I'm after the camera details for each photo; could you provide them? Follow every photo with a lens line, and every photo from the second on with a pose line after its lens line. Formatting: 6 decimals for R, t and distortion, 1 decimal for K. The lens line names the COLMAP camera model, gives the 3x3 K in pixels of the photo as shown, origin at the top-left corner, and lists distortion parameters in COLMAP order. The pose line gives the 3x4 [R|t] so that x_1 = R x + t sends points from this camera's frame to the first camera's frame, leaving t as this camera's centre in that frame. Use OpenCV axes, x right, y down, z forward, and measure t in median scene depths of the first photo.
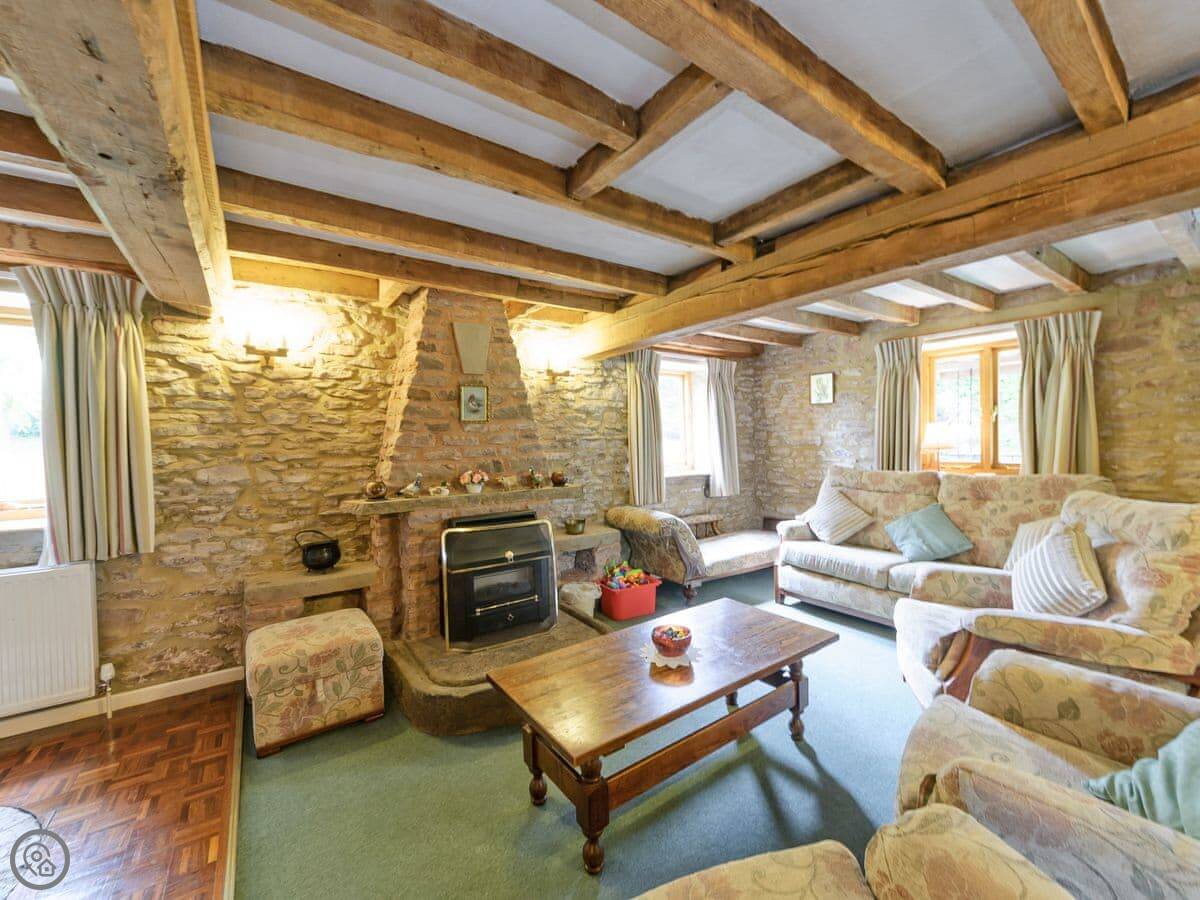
lens RADIAL K [[484.4, 0, 618.1], [0, 484.4, 453.4], [0, 0, 1]] dist [-0.001225, -0.000406]
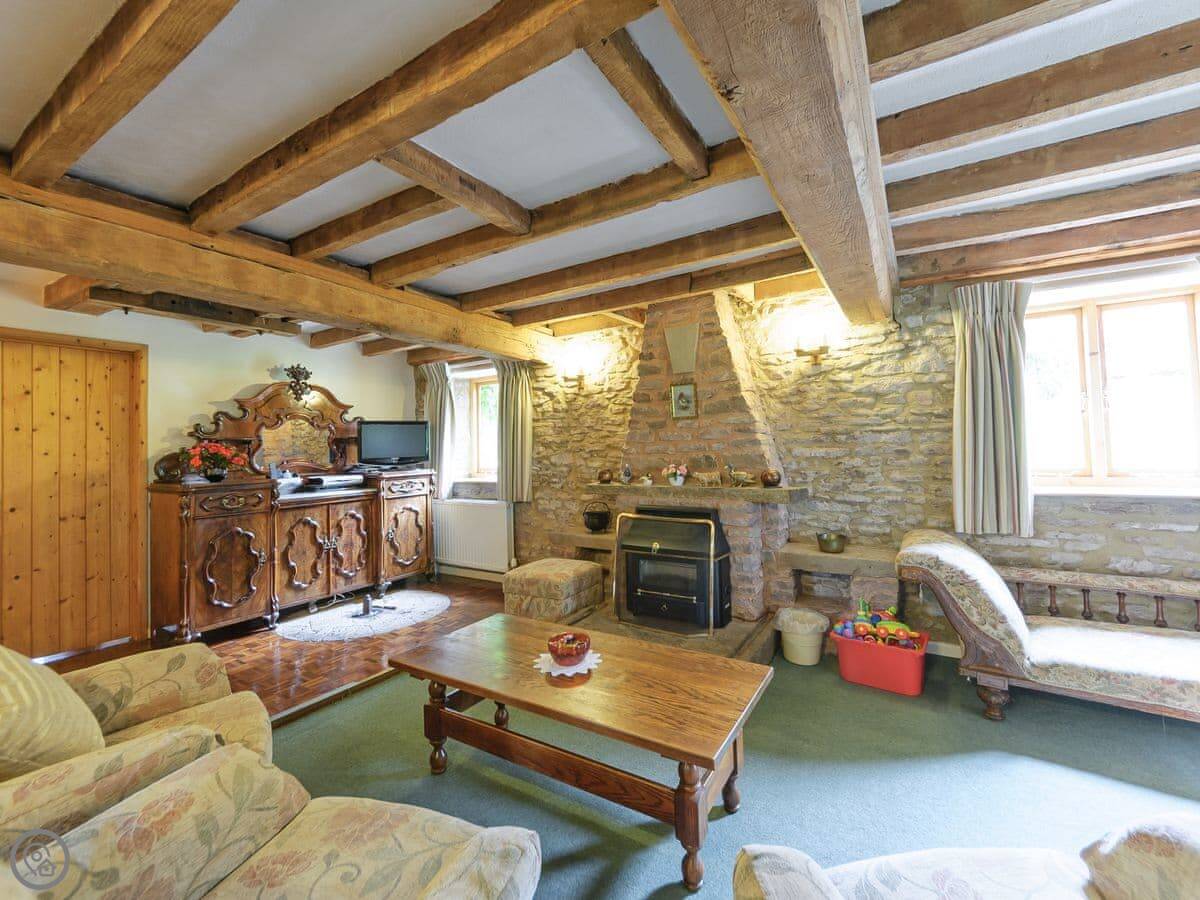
lens RADIAL K [[511.5, 0, 603.5], [0, 511.5, 434.6], [0, 0, 1]] dist [-0.000967, -0.000381]
pose [[0.371334, -0.009047, -0.928455, 0.691045], [-0.005029, 0.999918, -0.011755, -0.015995], [0.928486, 0.009034, 0.371259, 0.438639]]
